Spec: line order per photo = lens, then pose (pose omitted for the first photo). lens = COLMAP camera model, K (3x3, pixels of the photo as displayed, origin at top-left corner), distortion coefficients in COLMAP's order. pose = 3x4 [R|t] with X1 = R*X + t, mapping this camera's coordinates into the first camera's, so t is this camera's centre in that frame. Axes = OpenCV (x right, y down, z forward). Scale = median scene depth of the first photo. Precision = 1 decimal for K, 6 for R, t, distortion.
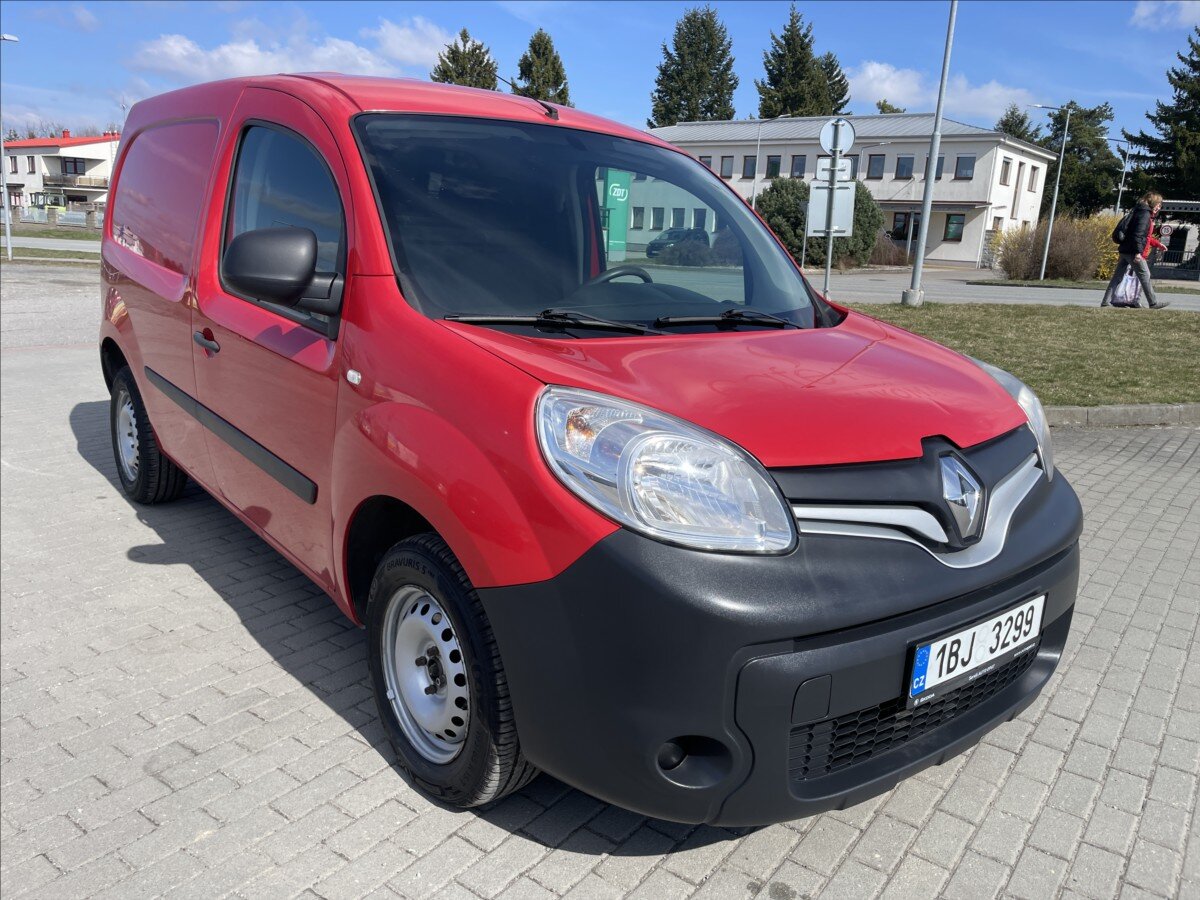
lens RADIAL K [[941.9, 0, 597.7], [0, 941.9, 455.4], [0, 0, 1]] dist [0.091791, -0.127572]
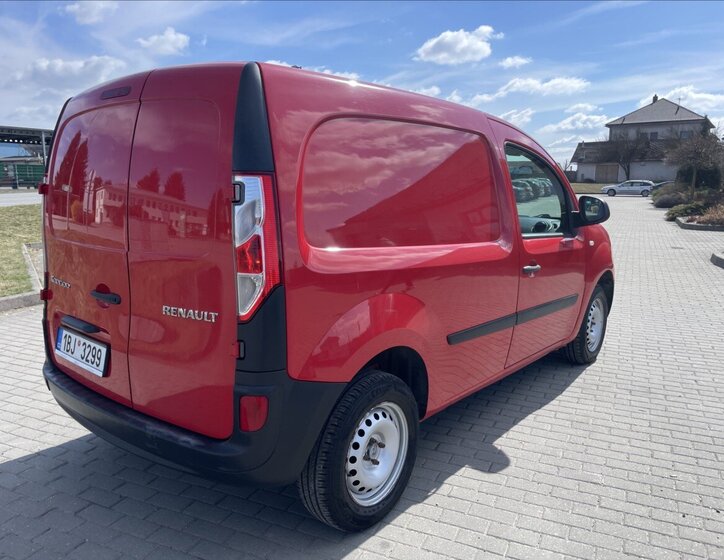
lens RADIAL K [[586.7, 0, 361.0], [0, 586.7, 282.6], [0, 0, 1]] dist [0.092038, -0.128524]
pose [[-0.247225, -0.215708, 0.944643, -1.685153], [0.216406, 0.937989, 0.270825, -0.559993], [-0.944483, 0.271381, -0.185214, 1.872386]]
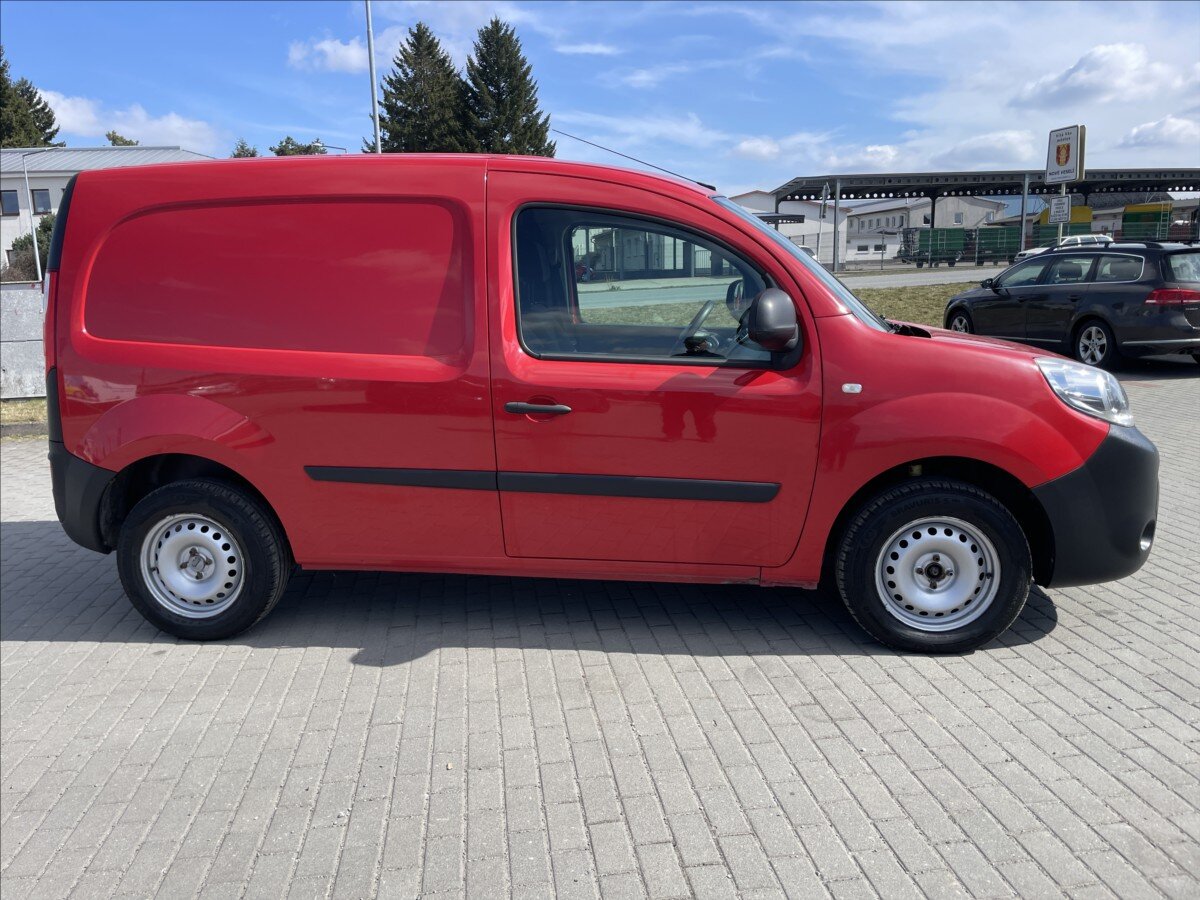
lens RADIAL K [[941.9, 0, 597.7], [0, 941.9, 455.4], [0, 0, 1]] dist [0.091791, -0.127572]
pose [[0.693753, -0.212515, 0.688145, -1.386257], [0.231176, 0.970623, 0.066691, -0.154282], [-0.682103, 0.112816, 0.722502, 0.244584]]
